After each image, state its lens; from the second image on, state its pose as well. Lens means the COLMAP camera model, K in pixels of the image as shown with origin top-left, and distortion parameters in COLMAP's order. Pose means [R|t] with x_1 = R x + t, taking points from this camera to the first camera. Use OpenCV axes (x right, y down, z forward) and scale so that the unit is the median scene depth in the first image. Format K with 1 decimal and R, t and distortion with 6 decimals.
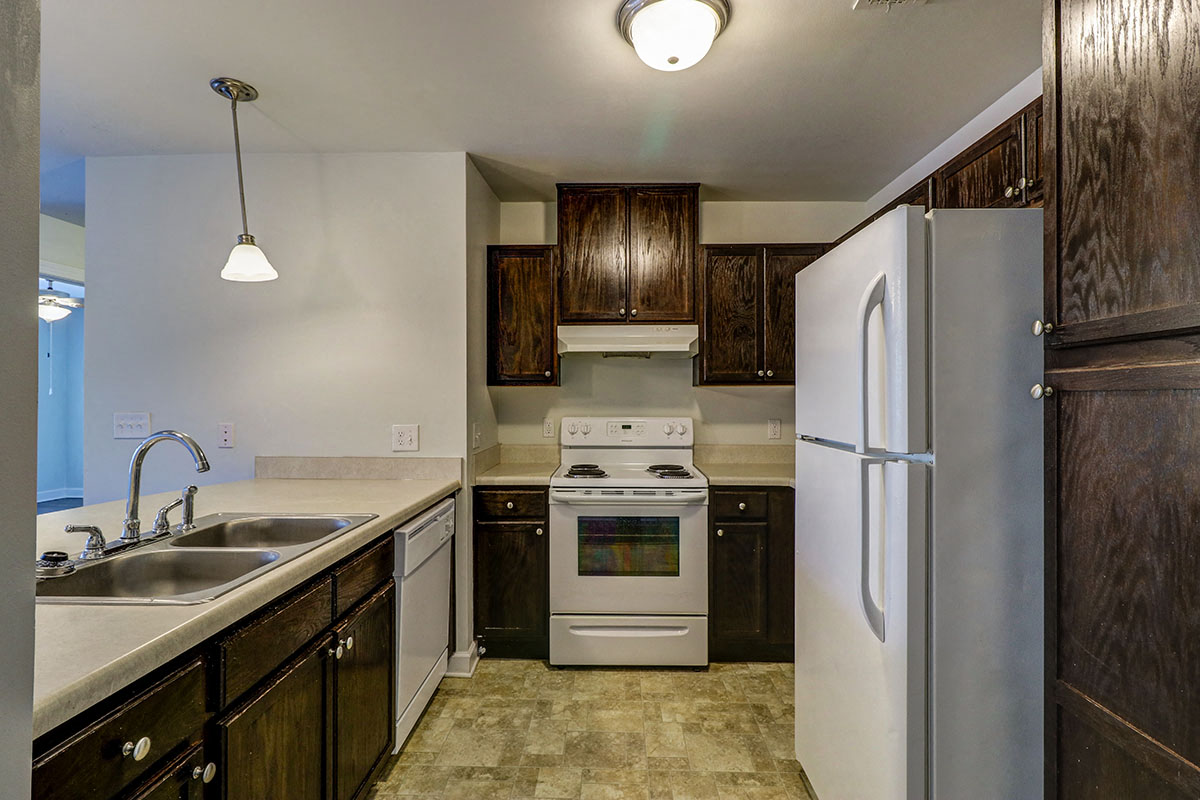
lens RADIAL K [[589.7, 0, 600.0], [0, 589.7, 400.0], [0, 0, 1]] dist [-0.000253, -0.000583]
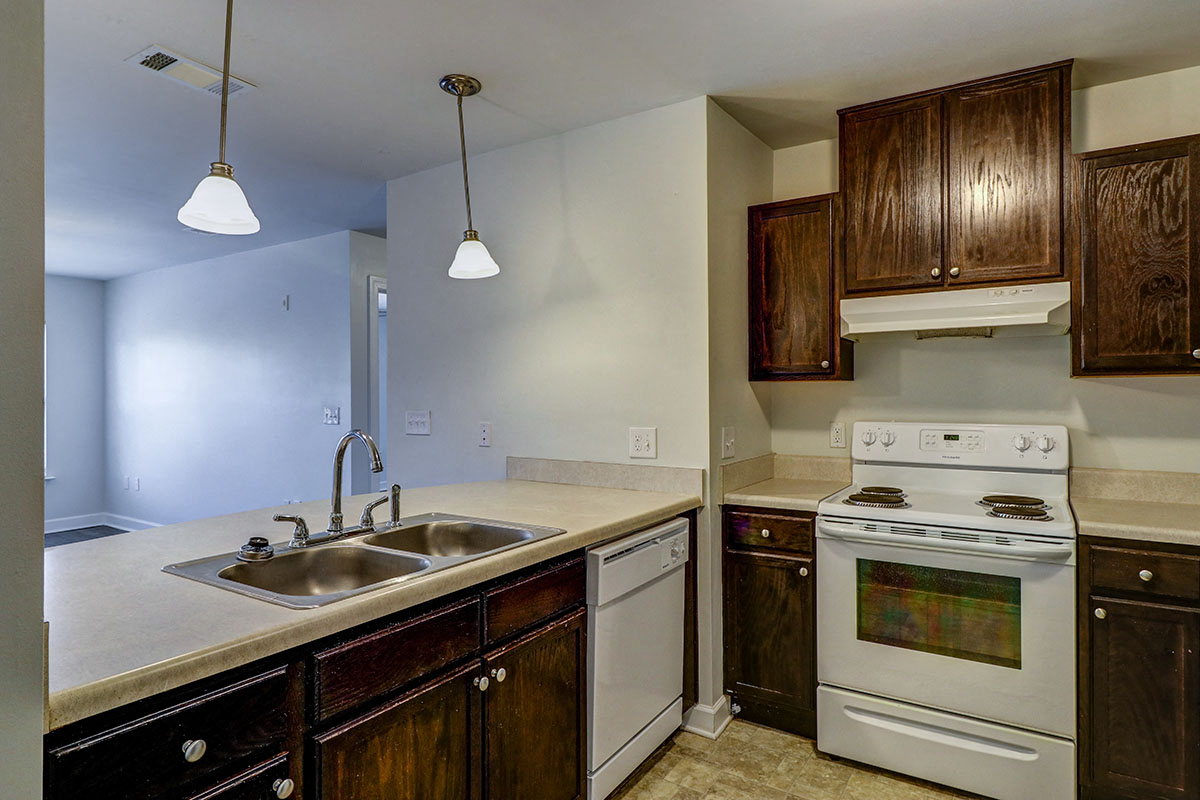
lens RADIAL K [[668.8, 0, 600.0], [0, 668.8, 400.0], [0, 0, 1]] dist [0.000341, -0.000503]
pose [[0.850457, 0.000984, -0.526044, 0.127003], [0.000656, 0.999995, 0.002931, -0.001368], [0.526045, -0.002838, 0.850452, 0.126785]]
